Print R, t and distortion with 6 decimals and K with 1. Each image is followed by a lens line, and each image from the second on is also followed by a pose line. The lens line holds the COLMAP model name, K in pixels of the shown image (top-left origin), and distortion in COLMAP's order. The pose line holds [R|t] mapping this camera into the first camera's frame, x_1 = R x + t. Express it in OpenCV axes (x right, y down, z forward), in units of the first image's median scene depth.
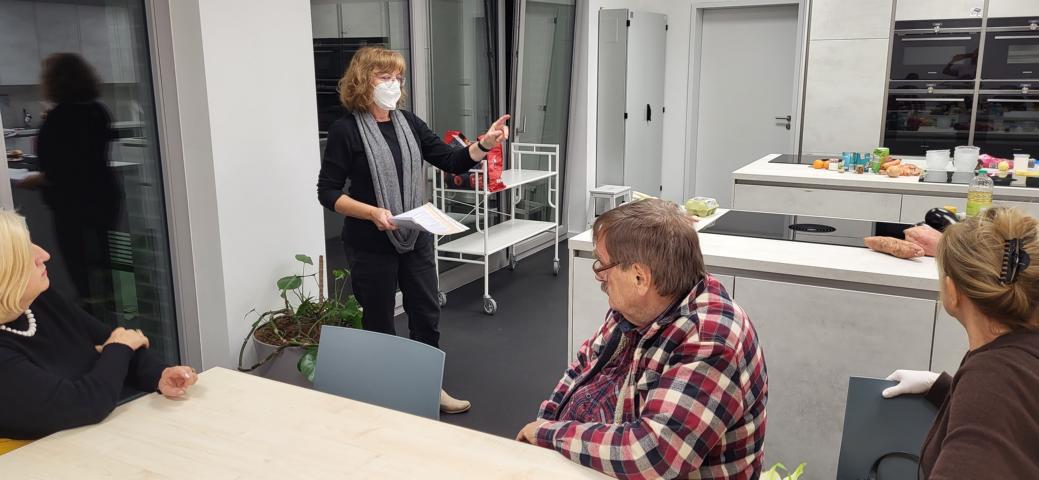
lens RADIAL K [[766.1, 0, 519.5], [0, 766.1, 240.0], [0, 0, 1]] dist [0.046598, -0.056772]
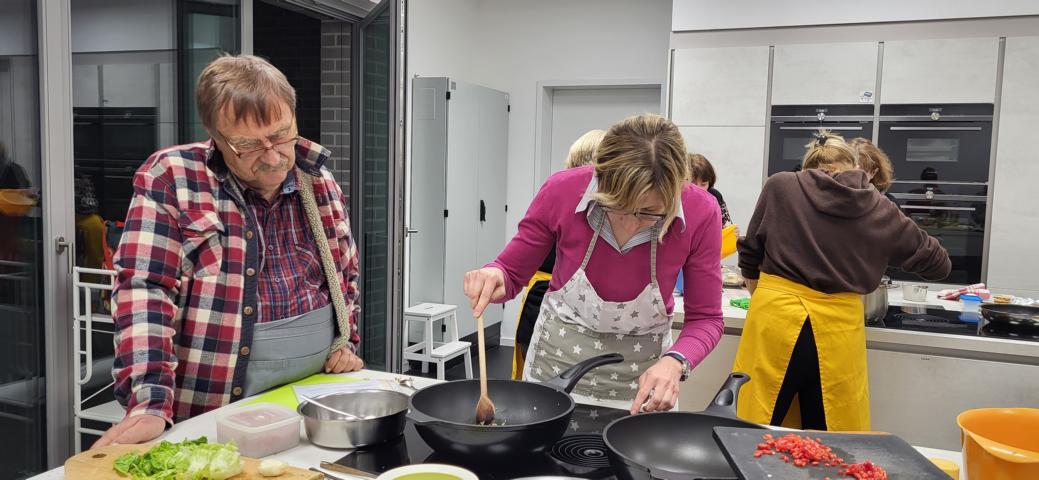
lens RADIAL K [[775.8, 0, 539.2], [0, 775.8, 235.4], [0, 0, 1]] dist [0.057007, -0.076463]
pose [[0.989601, 0.022354, 0.142094, 0.138909], [-0.002621, 0.990488, -0.137572, -0.038831], [-0.143817, 0.135769, 0.980247, 0.266198]]
